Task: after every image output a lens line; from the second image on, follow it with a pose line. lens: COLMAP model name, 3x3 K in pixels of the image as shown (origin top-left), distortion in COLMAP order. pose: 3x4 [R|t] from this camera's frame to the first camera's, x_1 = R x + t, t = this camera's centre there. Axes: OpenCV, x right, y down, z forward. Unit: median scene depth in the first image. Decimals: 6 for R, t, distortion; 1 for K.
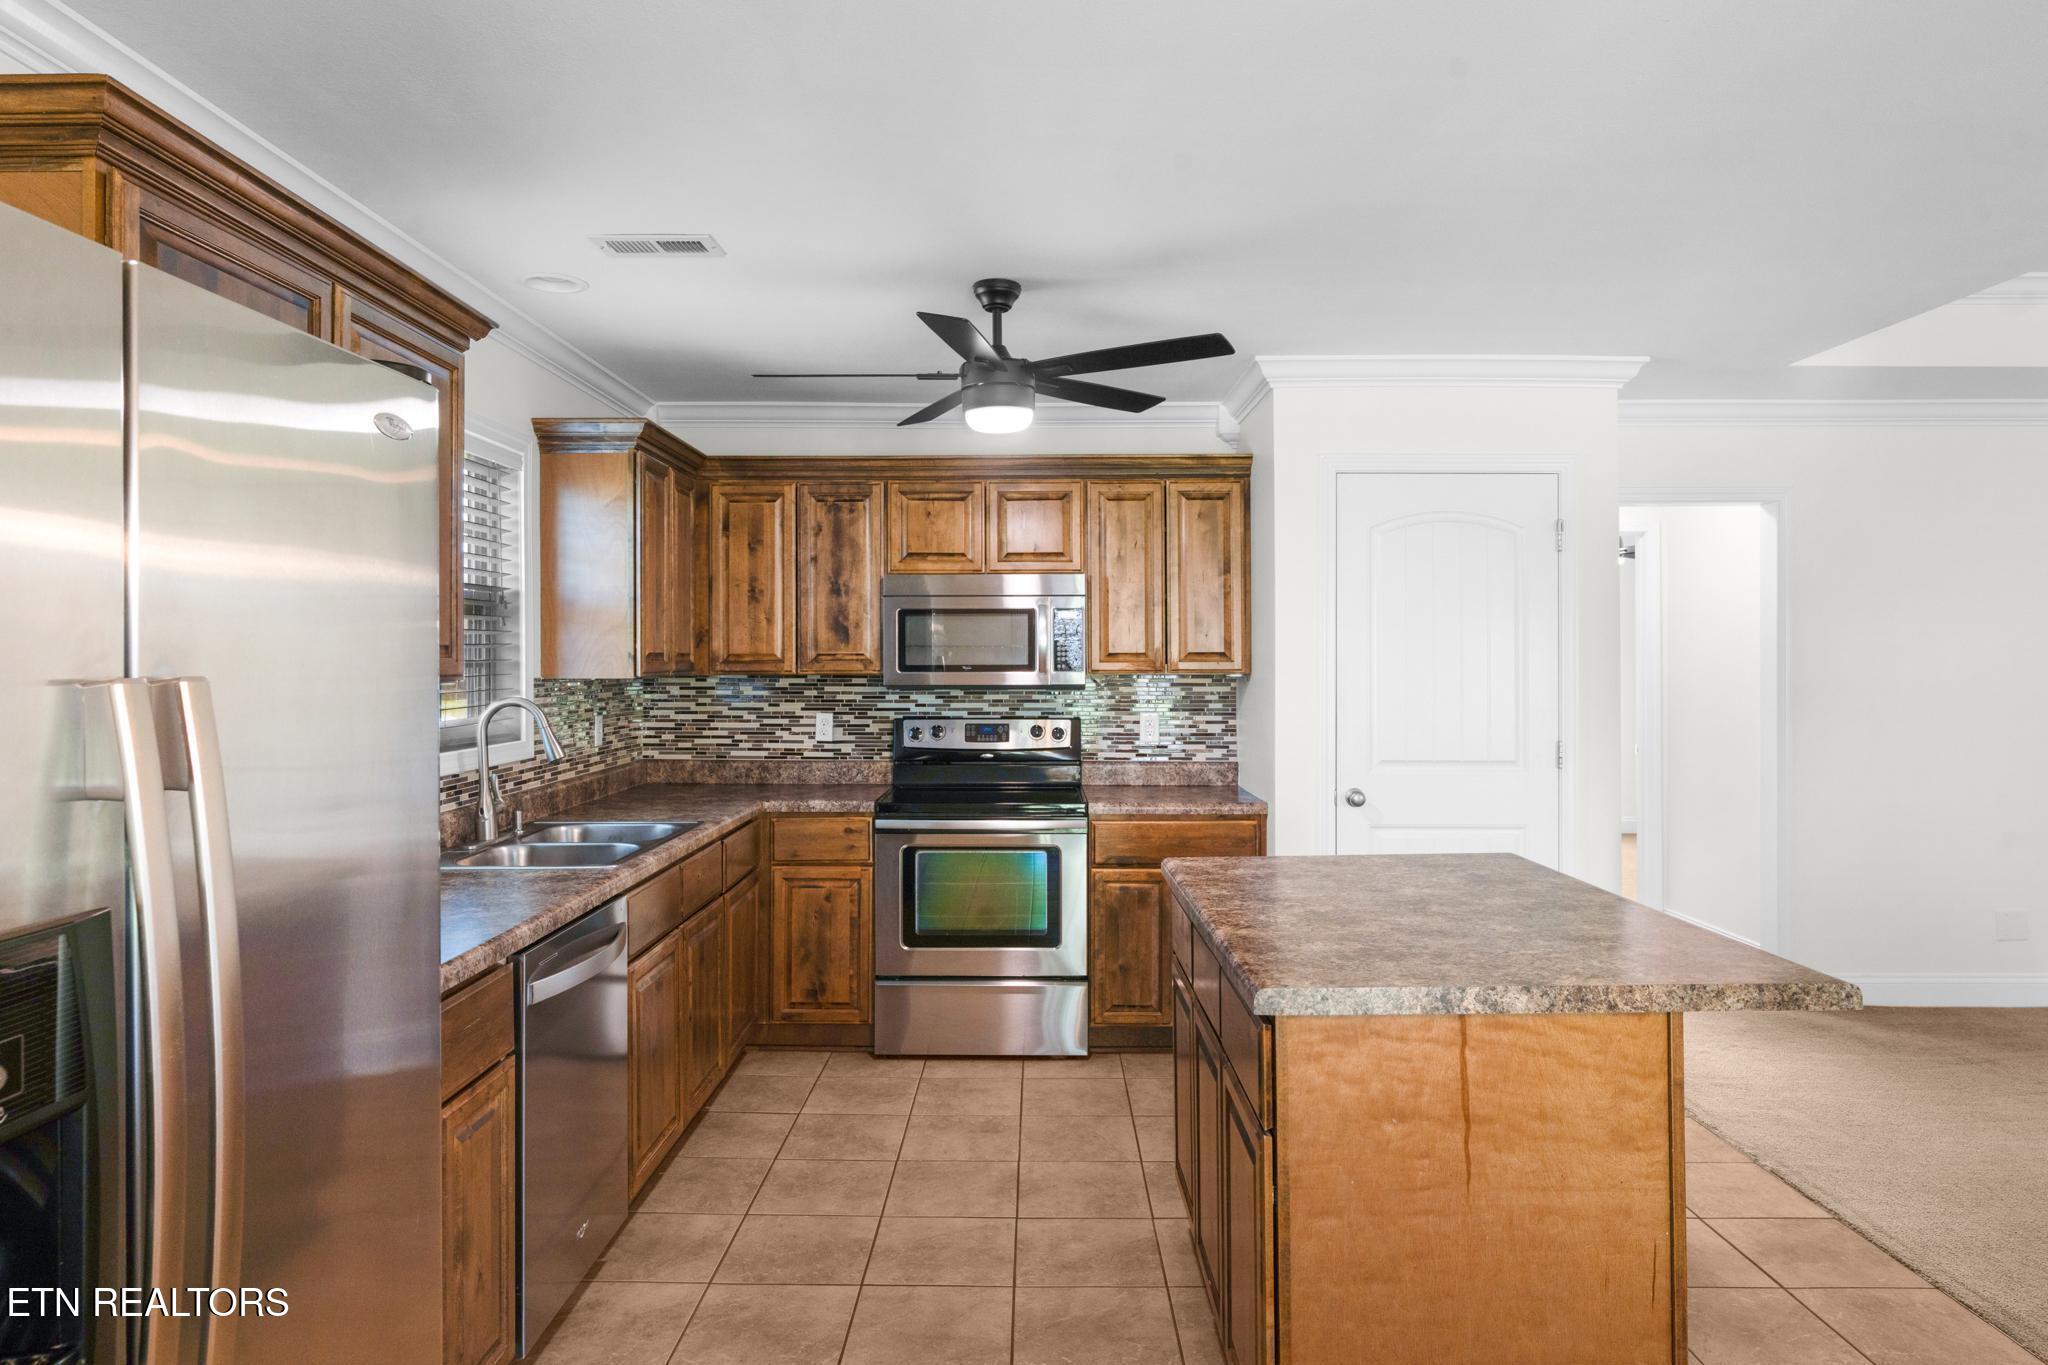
lens RADIAL K [[1184.1, 0, 1010.8], [0, 1184.1, 665.7], [0, 0, 1]] dist [-0.039109, -0.000866]
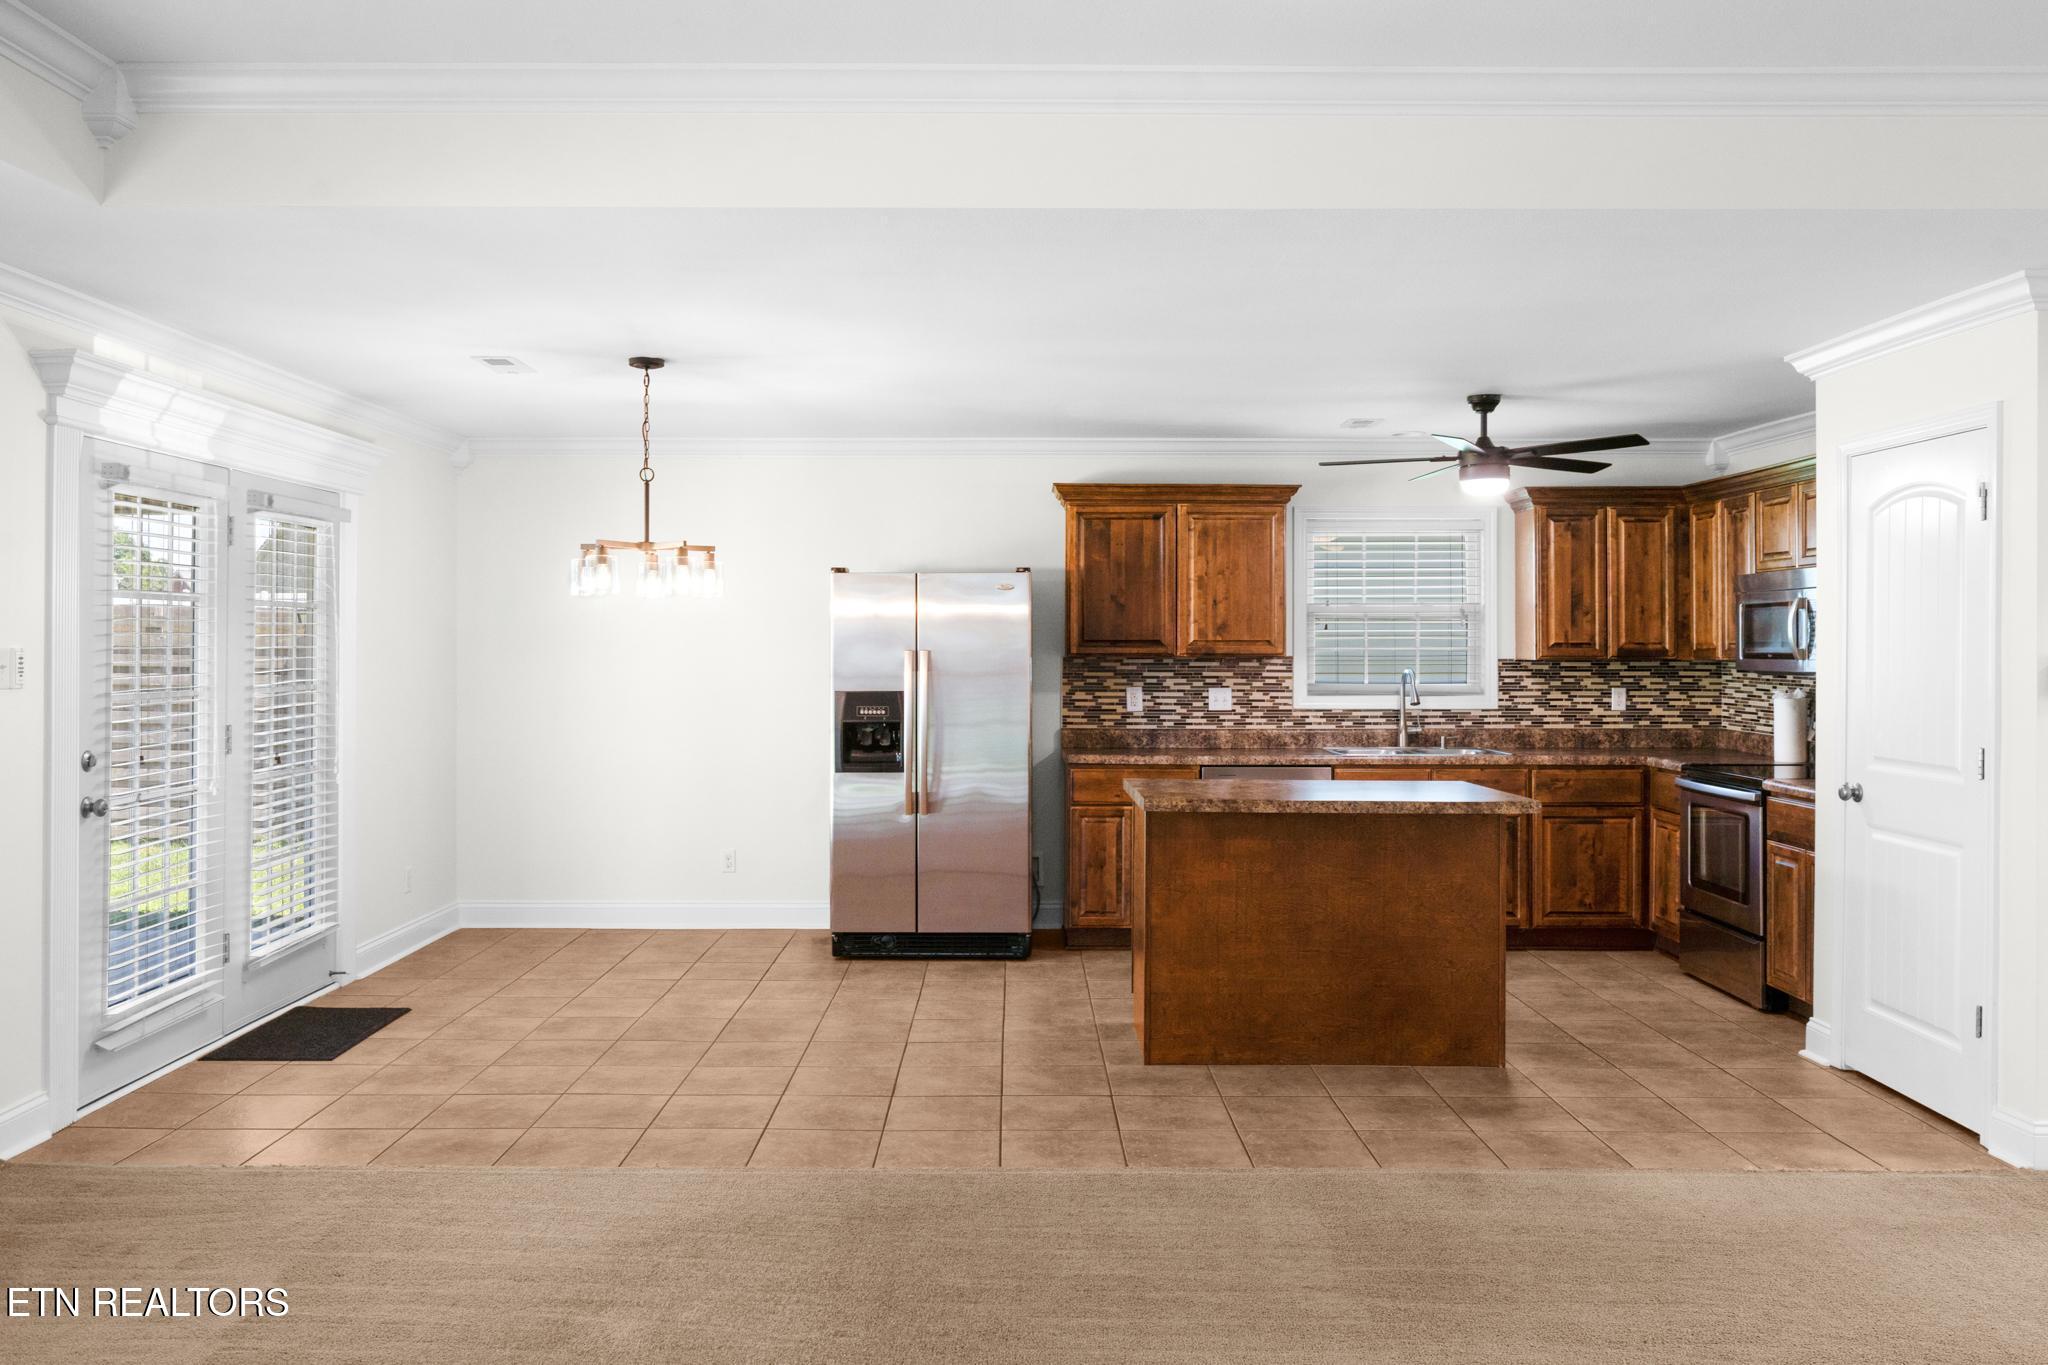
lens RADIAL K [[1573.9, 0, 1036.3], [0, 1573.9, 640.0], [0, 0, 1]] dist [-0.001545, 0.001052]
pose [[0.049322, -0.001449, -0.998782, 1.379023], [-0.004408, 0.999989, -0.001668, -0.007156], [0.998773, 0.004485, 0.049315, 0.230556]]
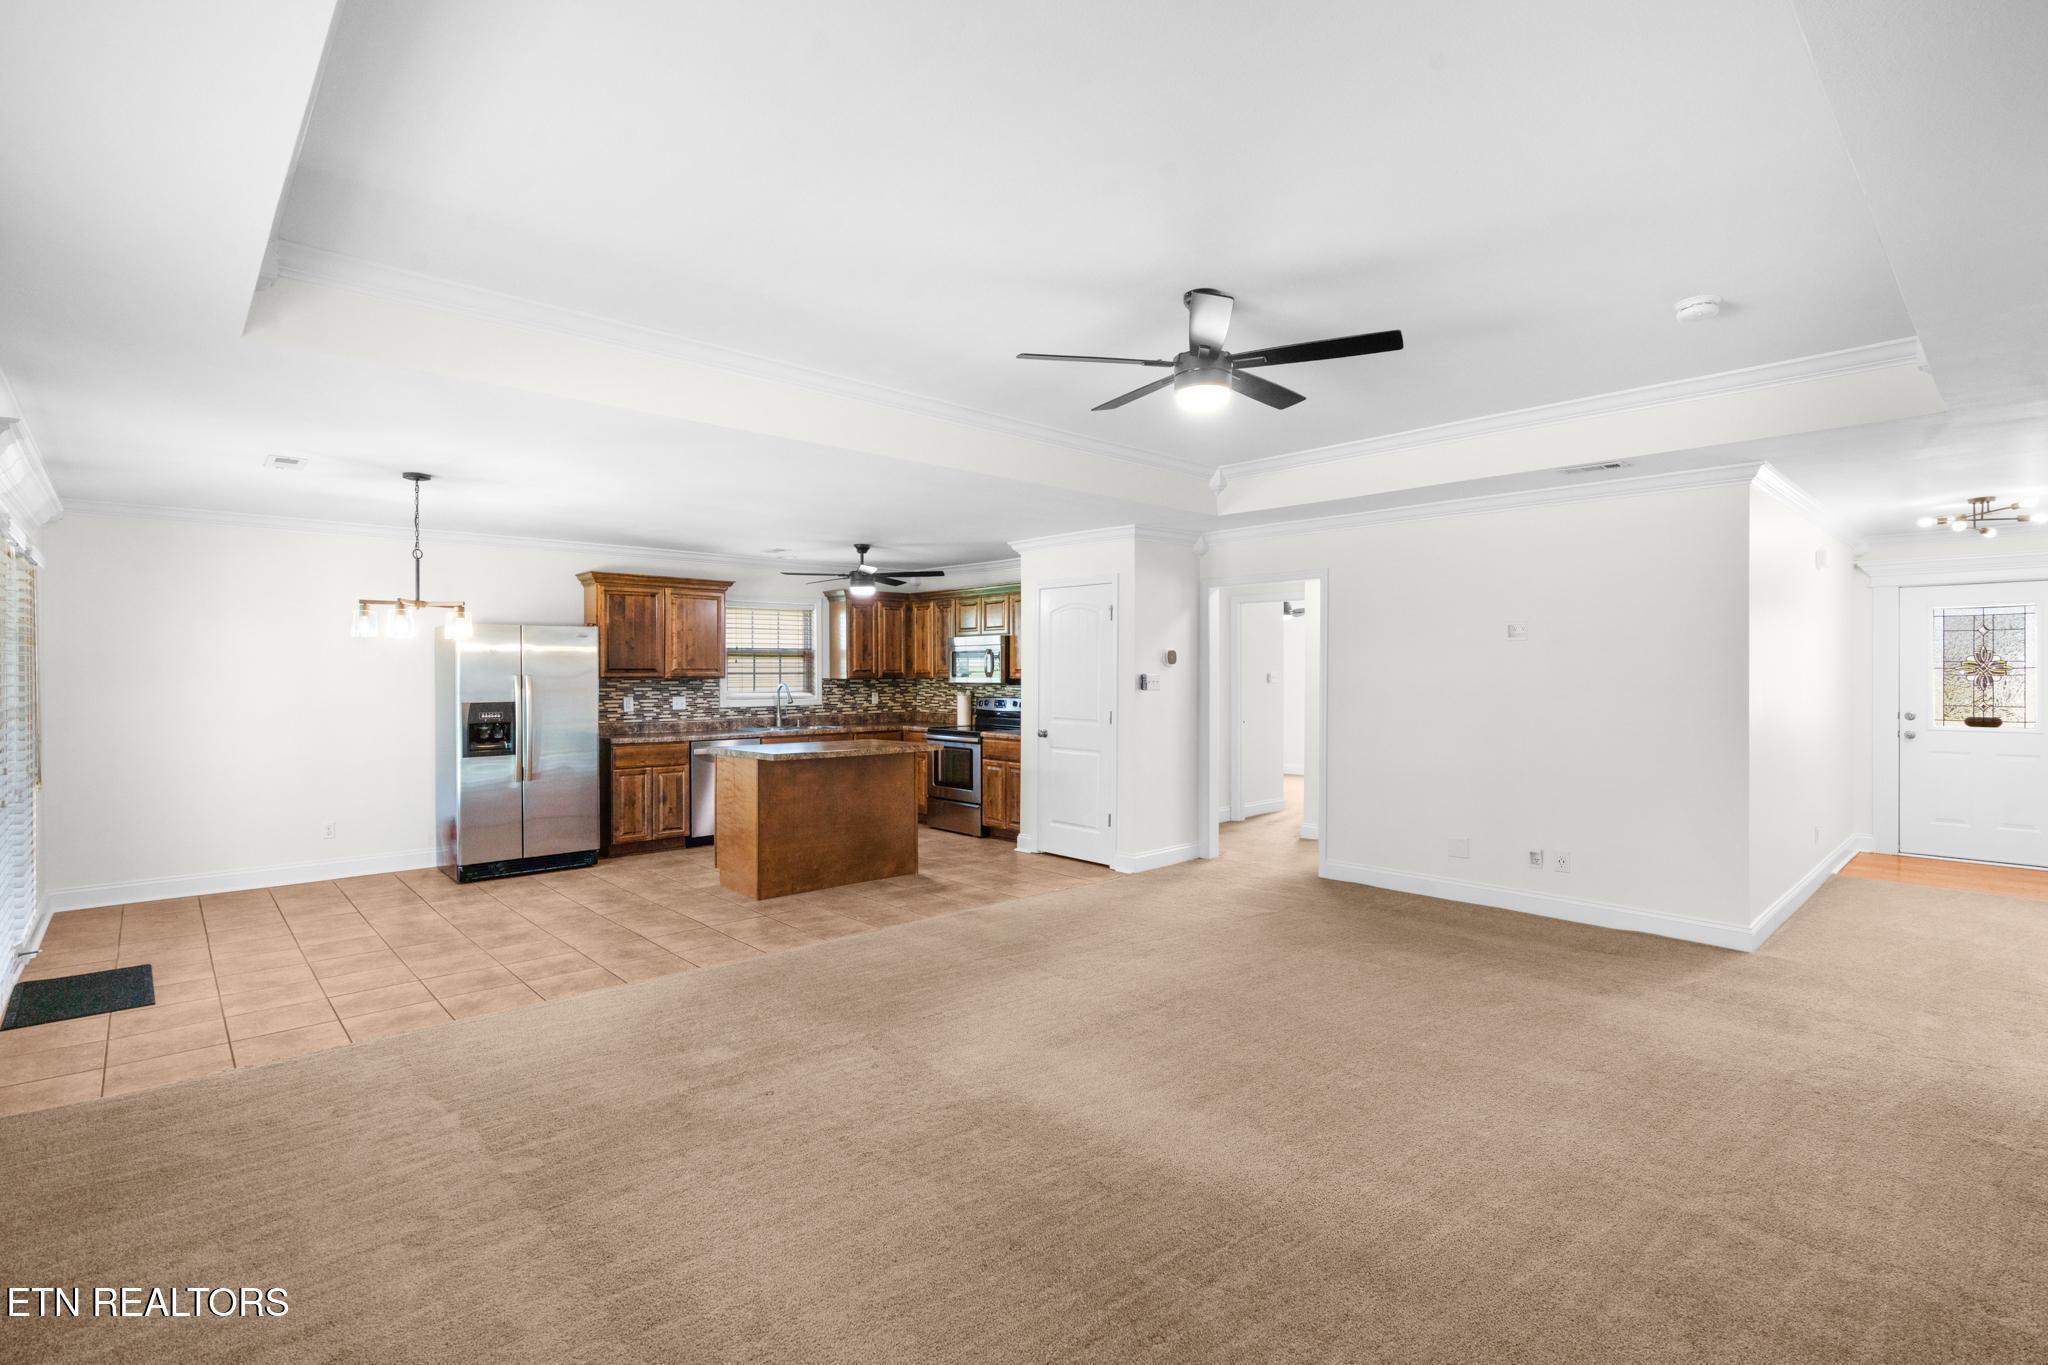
lens RADIAL K [[946.2, 0, 1024.7], [0, 946.2, 679.4], [0, 0, 1]] dist [-0.003400, 0.000604]
pose [[0.708980, 0.005968, -0.705203, 1.375848], [-0.001512, 0.999975, 0.006943, -0.003780], [0.705227, -0.003856, 0.708971, -0.285099]]
